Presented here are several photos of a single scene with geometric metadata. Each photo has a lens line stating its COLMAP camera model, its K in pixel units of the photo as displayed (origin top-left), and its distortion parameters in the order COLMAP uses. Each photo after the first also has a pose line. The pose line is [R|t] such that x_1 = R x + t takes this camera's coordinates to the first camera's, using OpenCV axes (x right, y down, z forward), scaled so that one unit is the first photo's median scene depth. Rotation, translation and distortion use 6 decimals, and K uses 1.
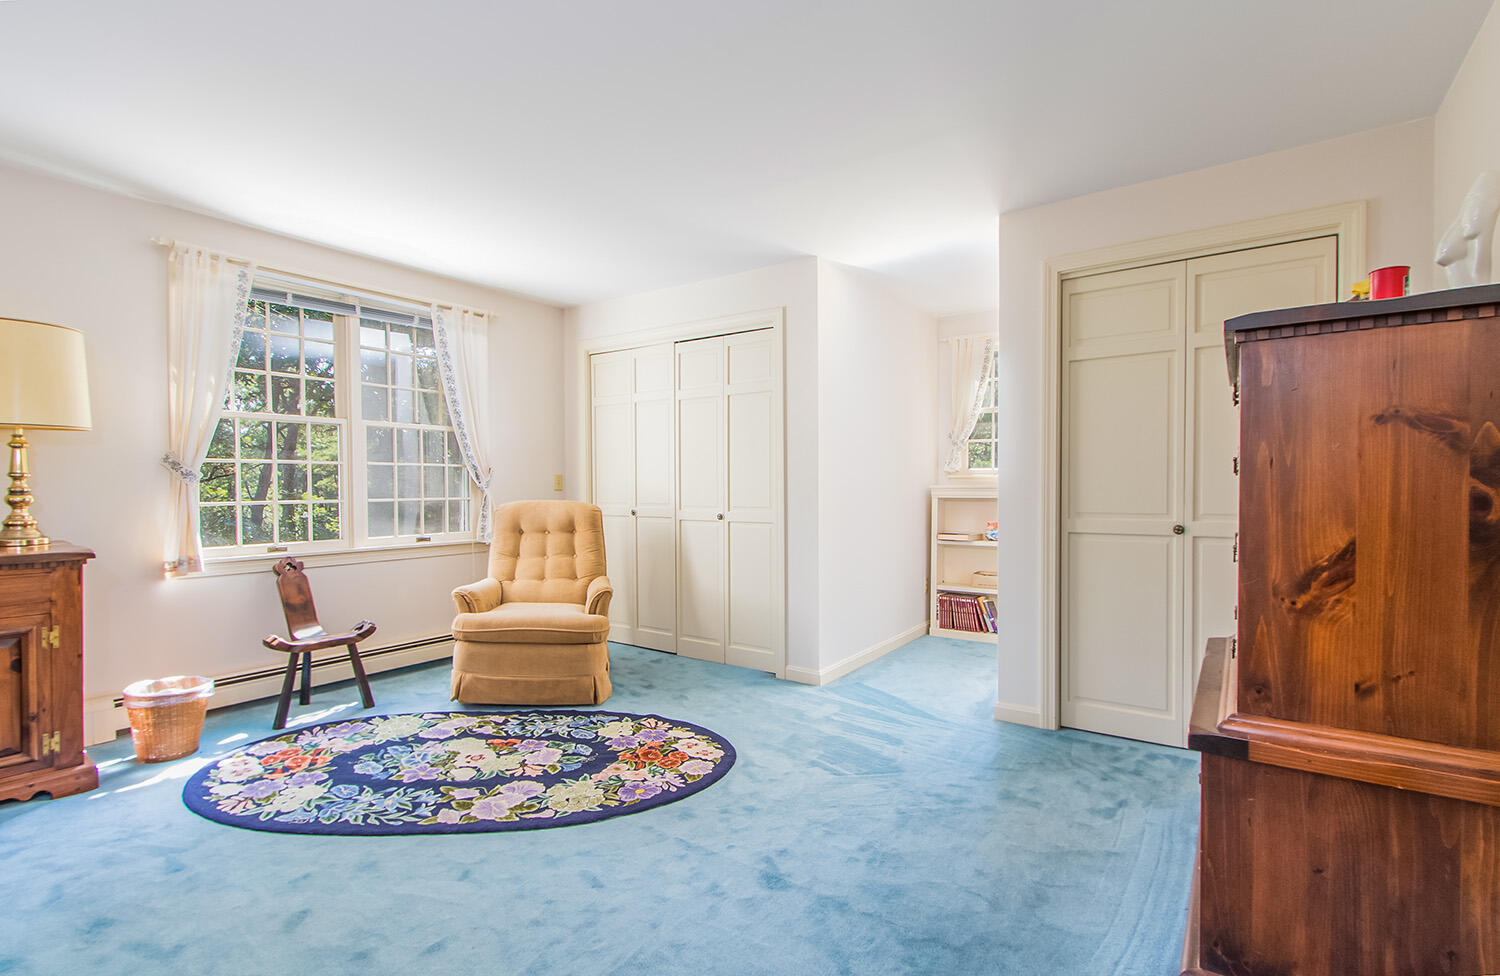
lens RADIAL K [[730.4, 0, 748.7], [0, 730.4, 489.9], [0, 0, 1]] dist [0.001750, -0.000566]
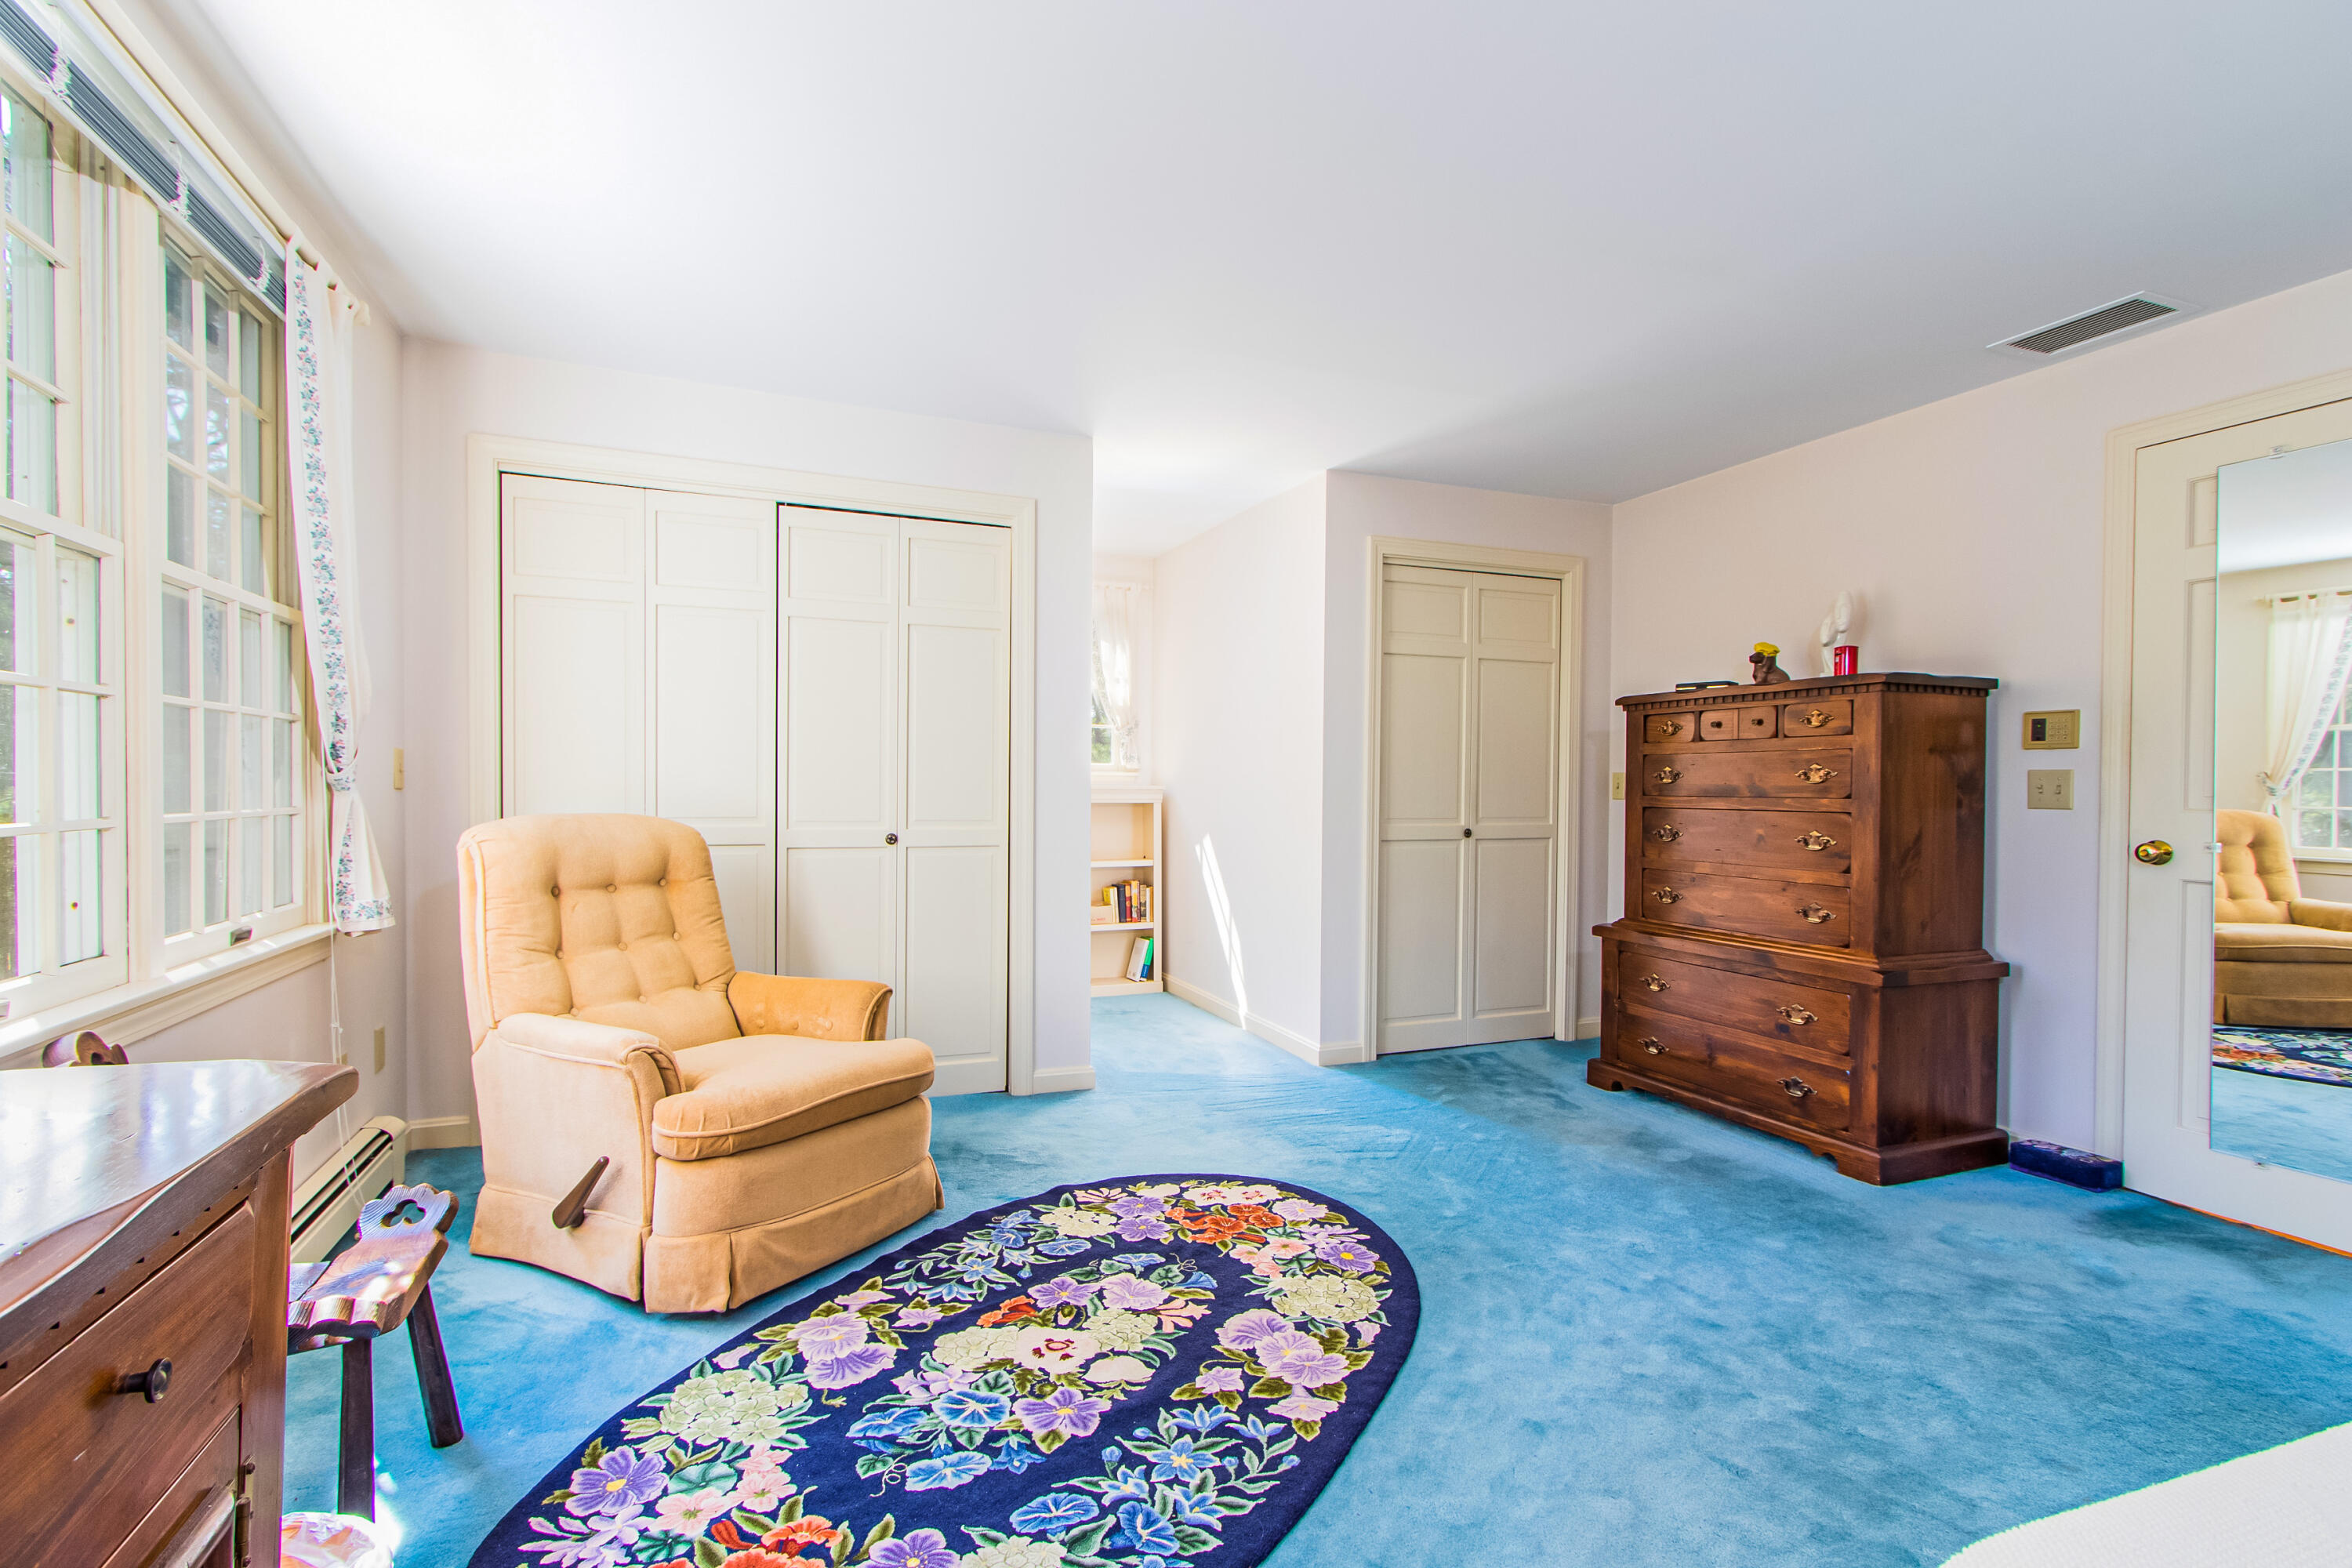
lens RADIAL K [[1103.1, 0, 1181.7], [0, 1103.1, 787.1], [0, 0, 1]] dist [0.004799, -0.003650]
pose [[0.514468, 0.007445, 0.857477, -0.985169], [-0.005486, 0.999970, -0.005392, 0.000798], [-0.857492, -0.001930, 0.514494, 0.571254]]
